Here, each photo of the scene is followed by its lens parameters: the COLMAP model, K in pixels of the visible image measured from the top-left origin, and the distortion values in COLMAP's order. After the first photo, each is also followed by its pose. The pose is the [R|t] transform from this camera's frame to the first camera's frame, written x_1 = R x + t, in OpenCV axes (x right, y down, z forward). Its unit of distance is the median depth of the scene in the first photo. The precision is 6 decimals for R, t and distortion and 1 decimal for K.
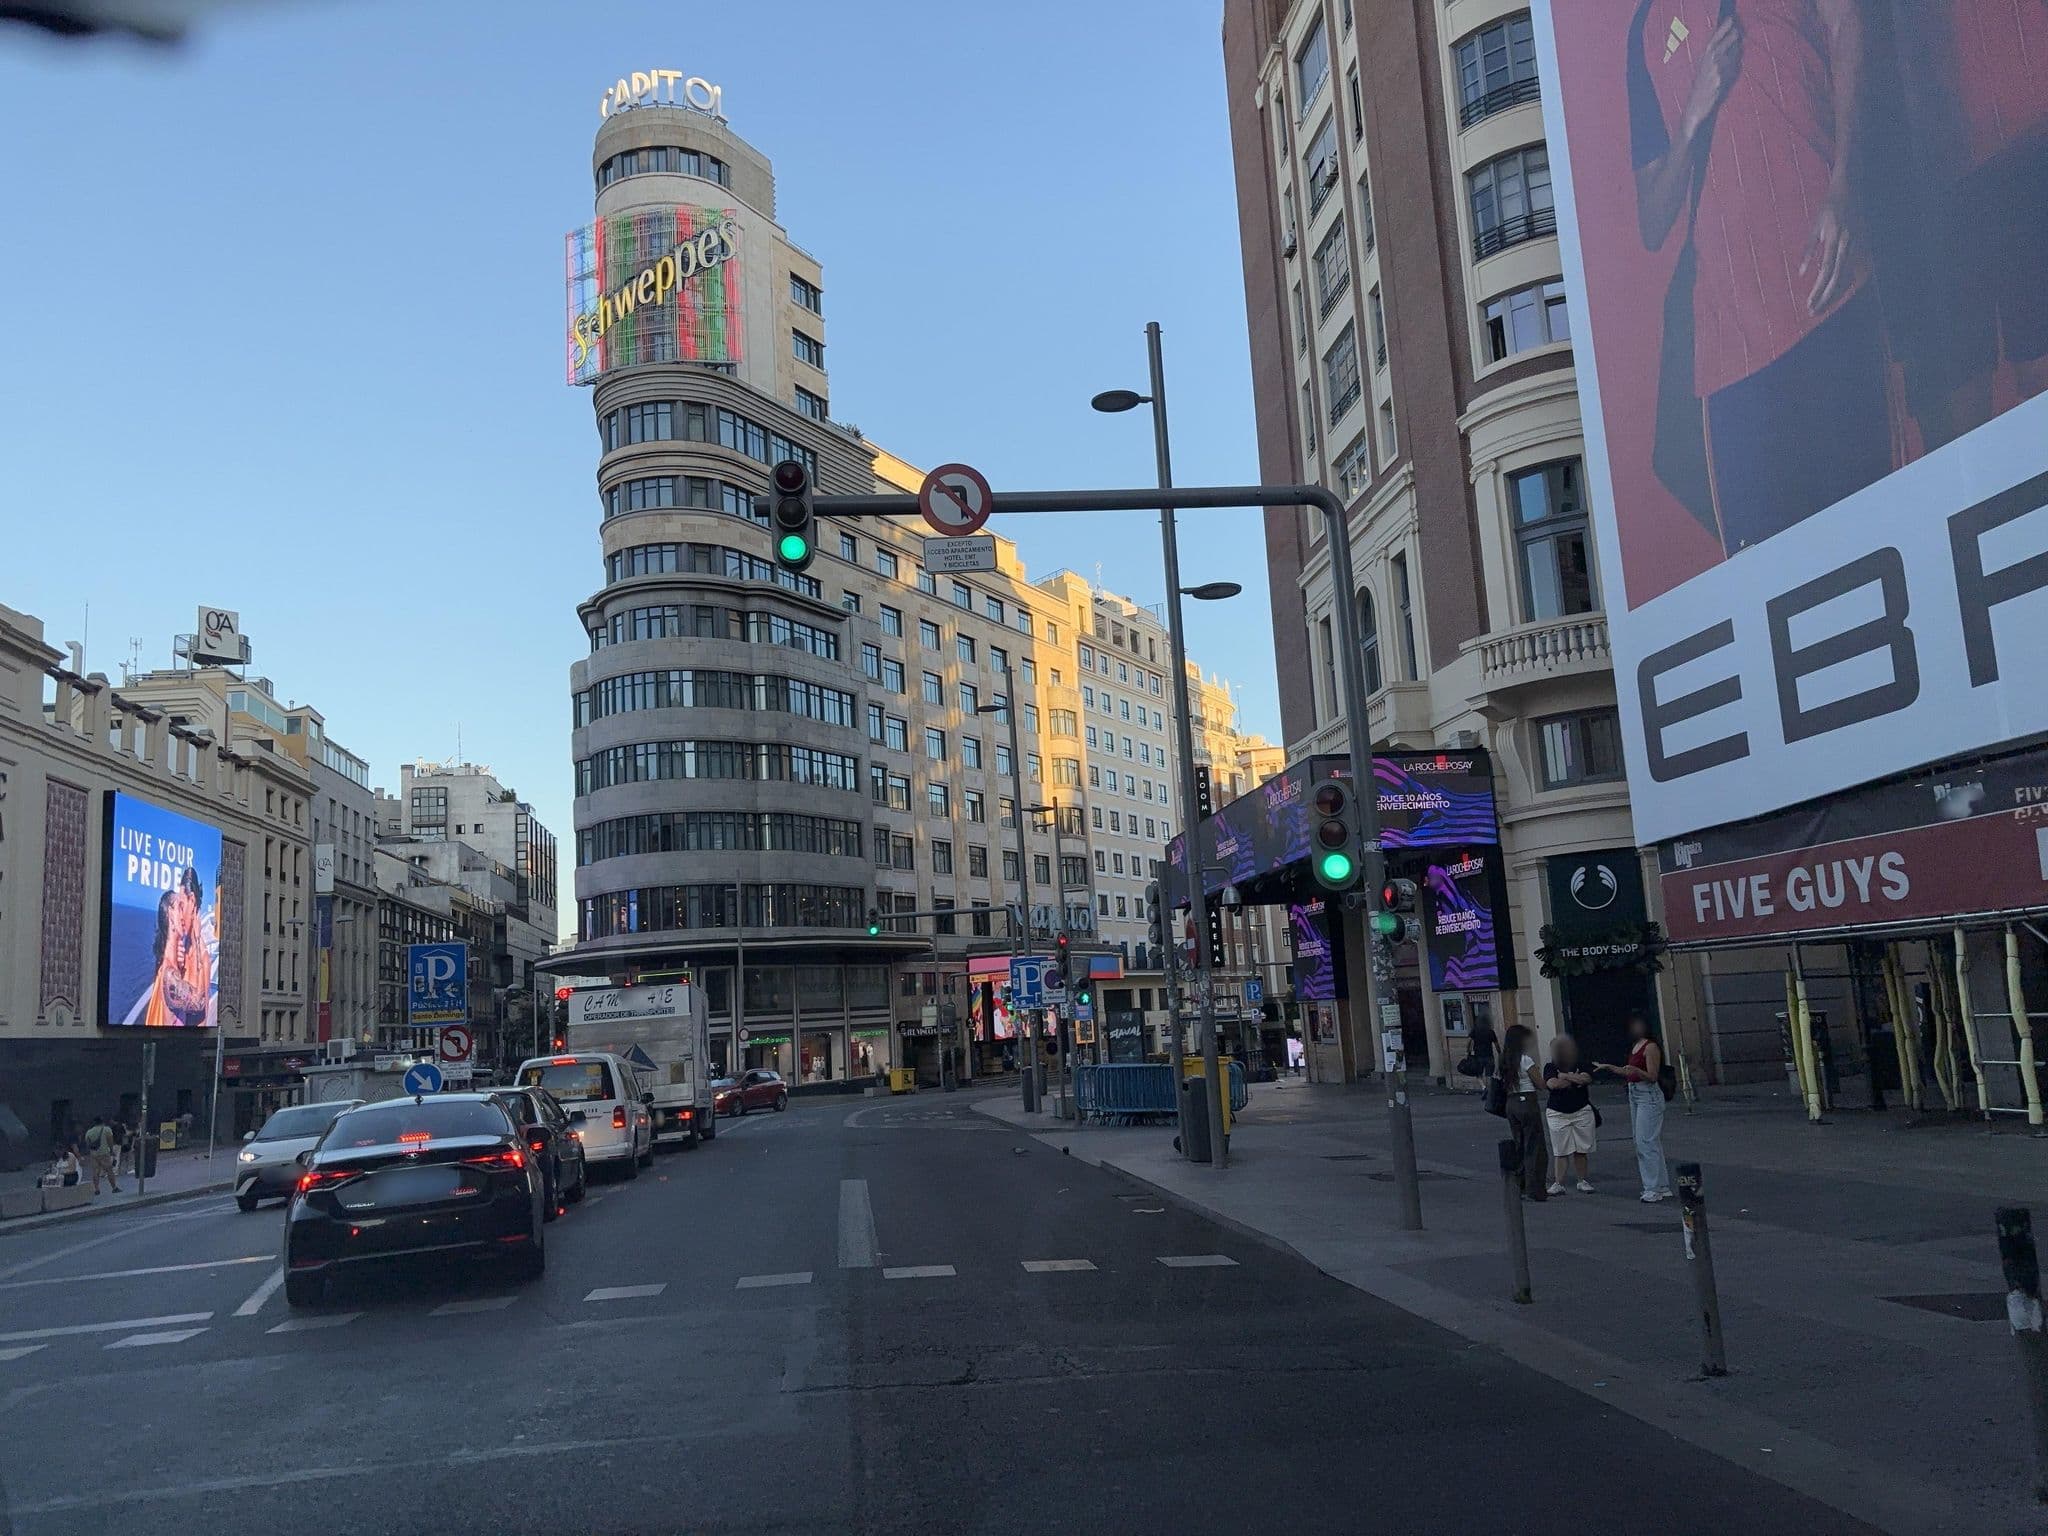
lens RADIAL K [[1577.4, 0, 1042.4], [0, 1577.4, 789.0], [0, 0, 1]] dist [0.062037, -0.060676]
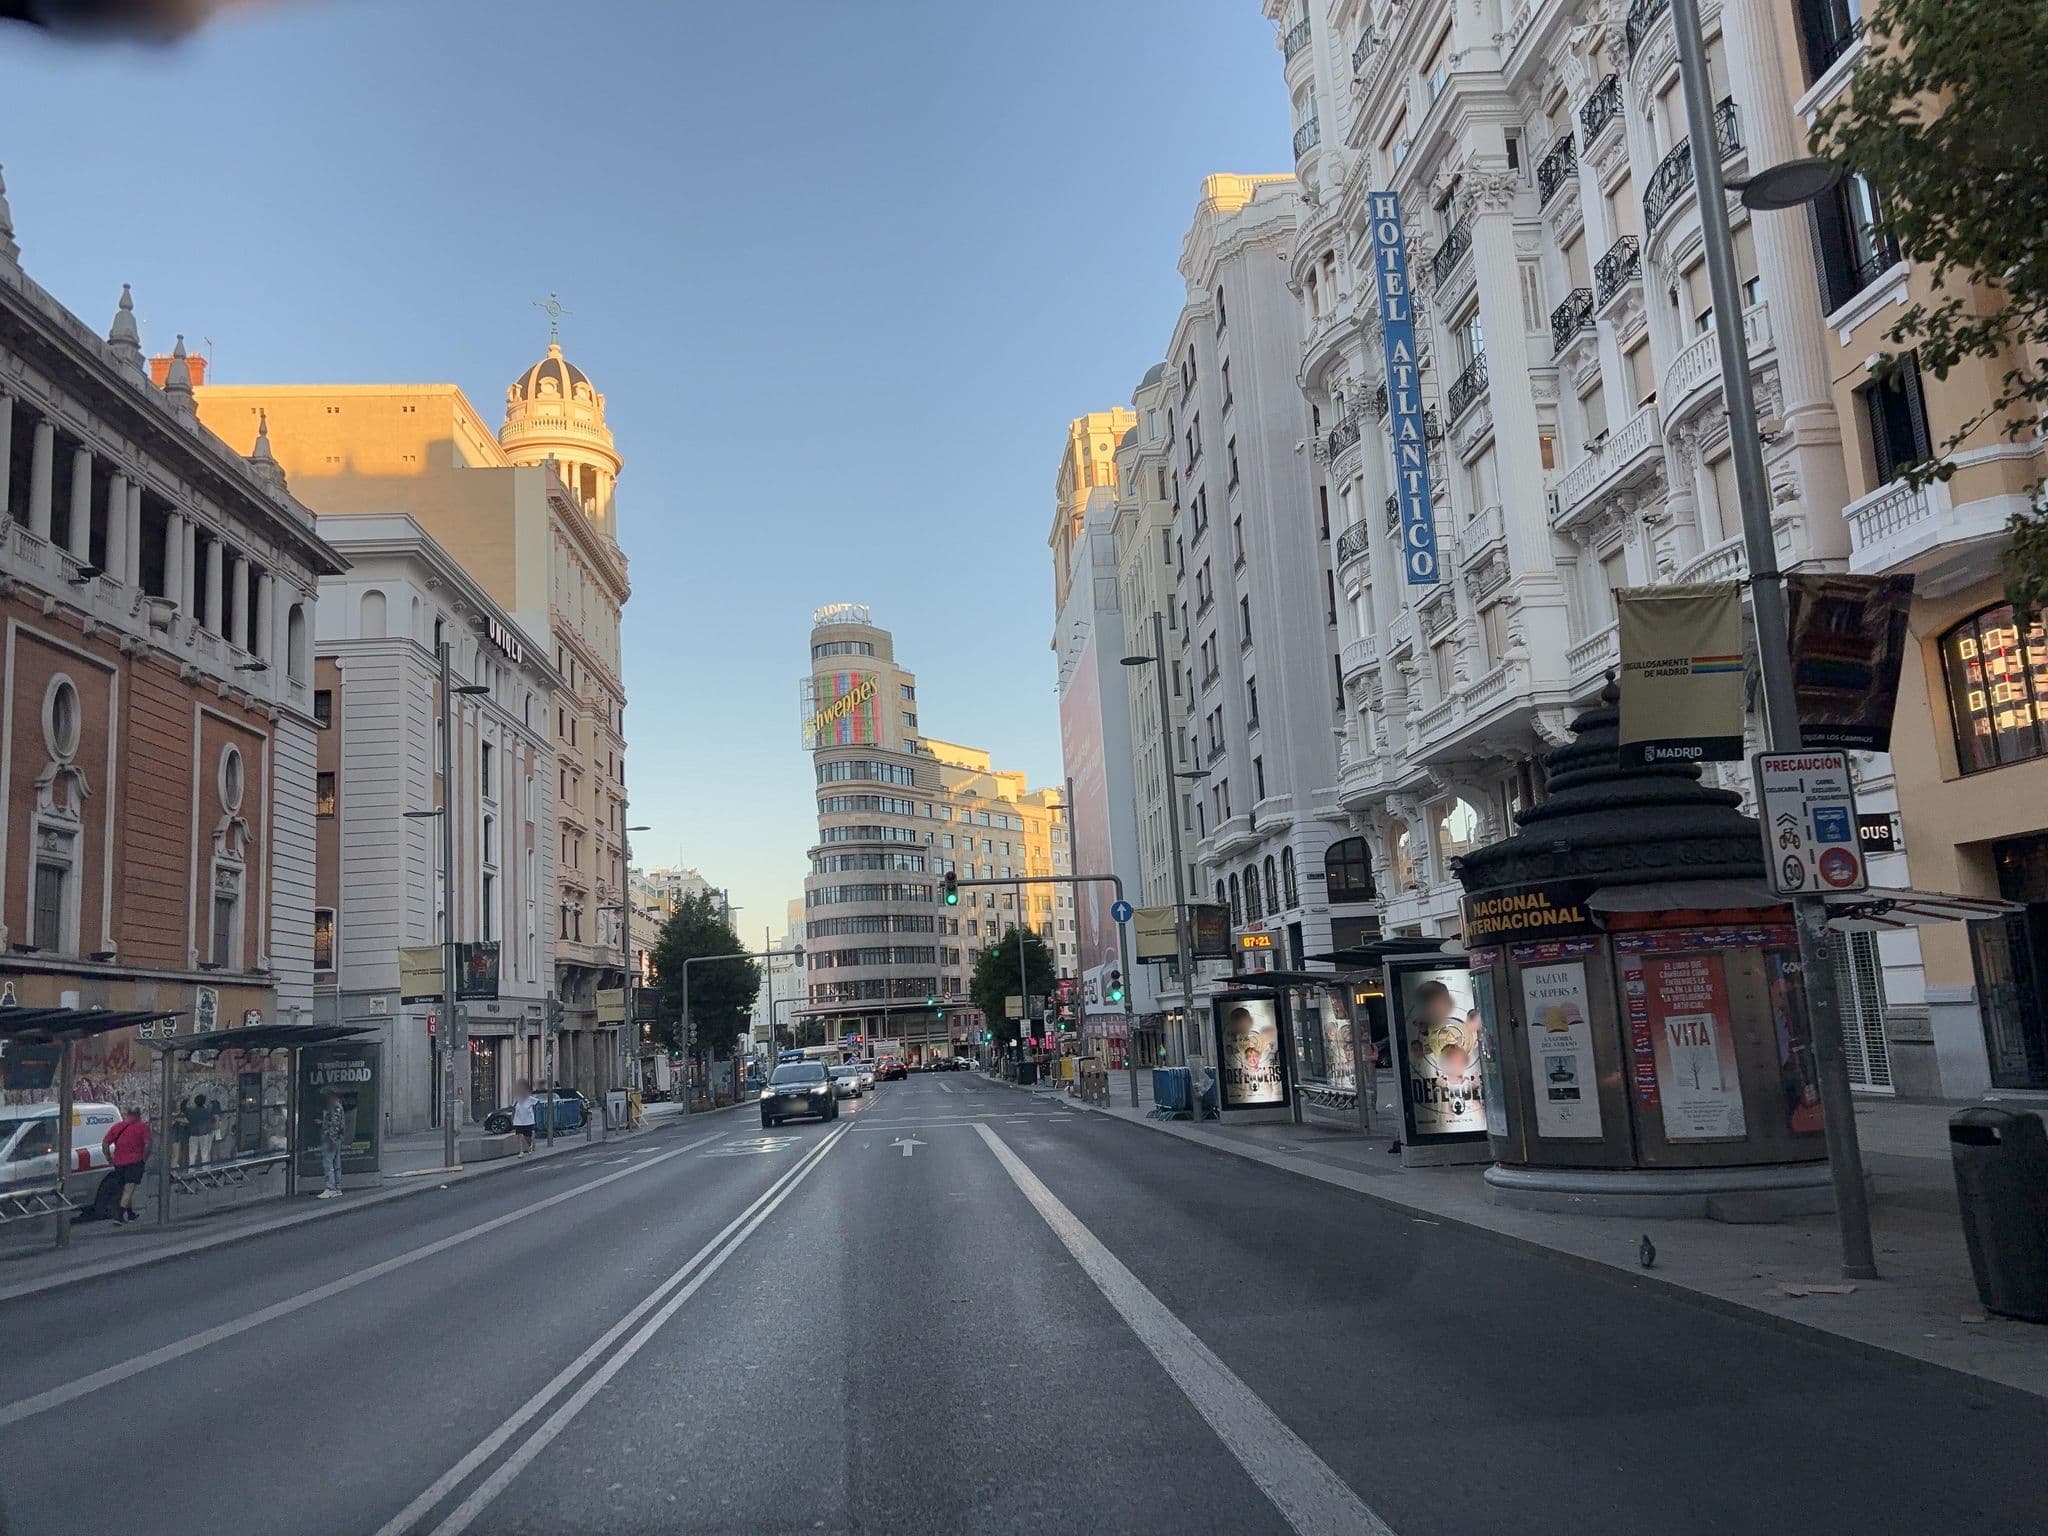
lens RADIAL K [[1577.4, 0, 1040.7], [0, 1577.4, 770.8], [0, 0, 1]] dist [0.062037, -0.060676]
pose [[0.999000, -0.004339, -0.044493, 0.133325], [0.004112, 0.999978, -0.005200, -0.216630], [0.044514, 0.005012, 0.998996, -1.202924]]
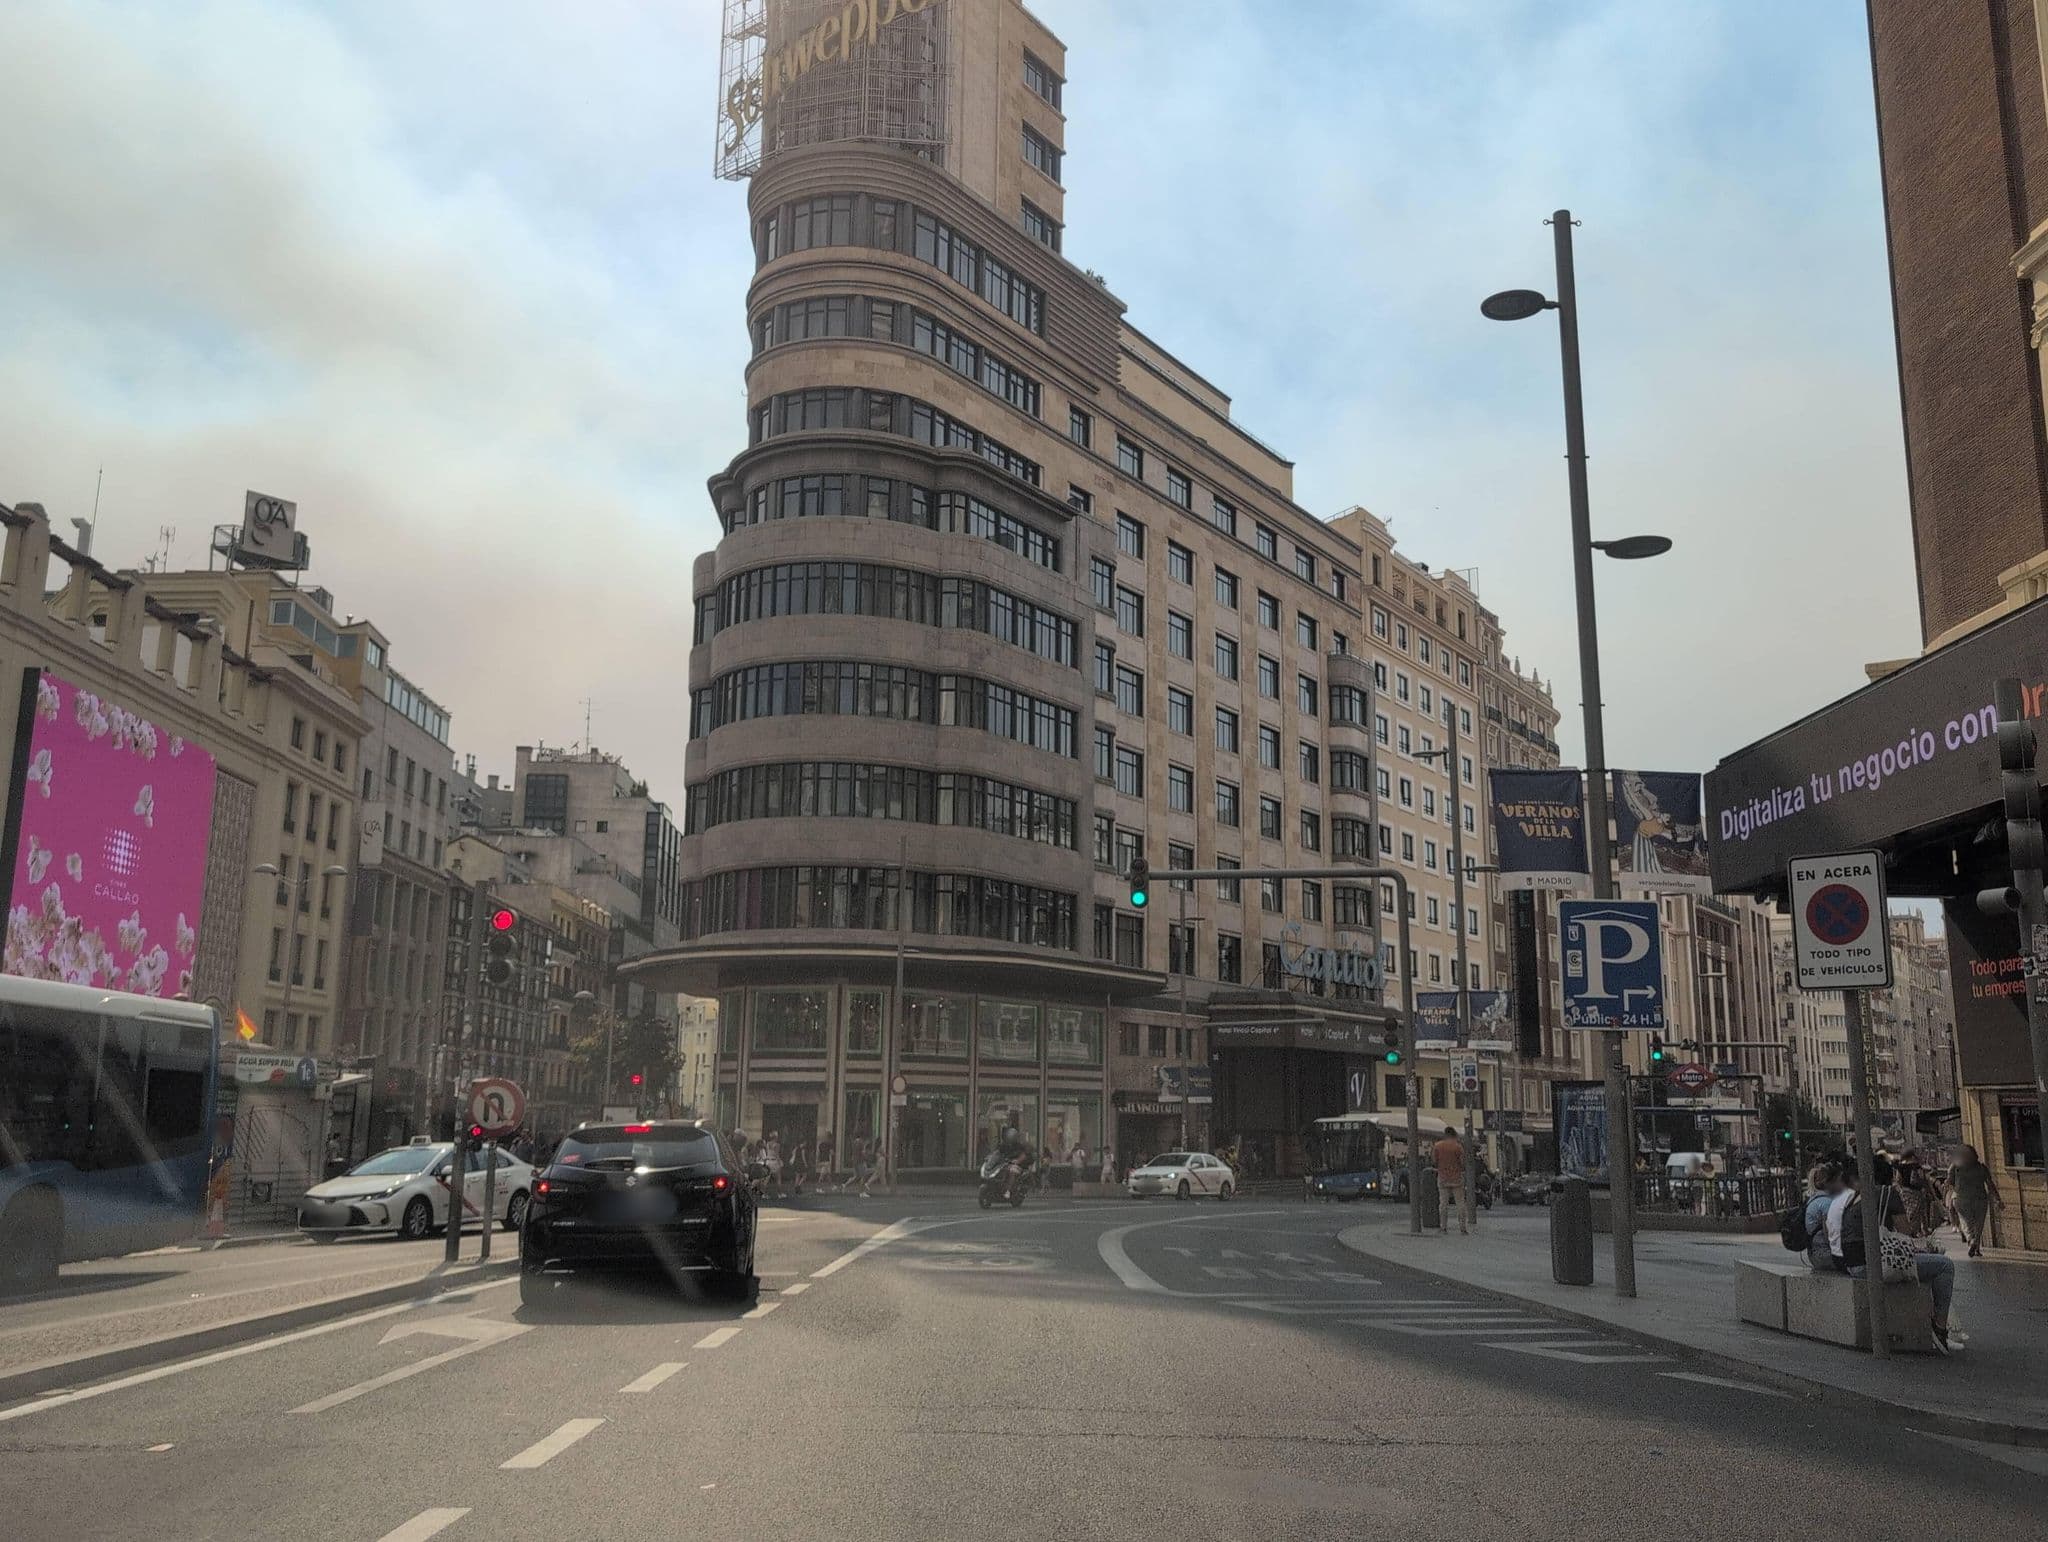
lens RADIAL K [[1769.0, 0, 1015.4], [0, 1769.0, 774.6], [0, 0, 1]] dist [0.092140, -0.022943]
pose [[0.989871, 0.050968, -0.132508, -0.040055], [-0.056614, 0.997626, -0.039199, 0.043929], [0.130195, 0.046304, 0.990407, 0.221175]]
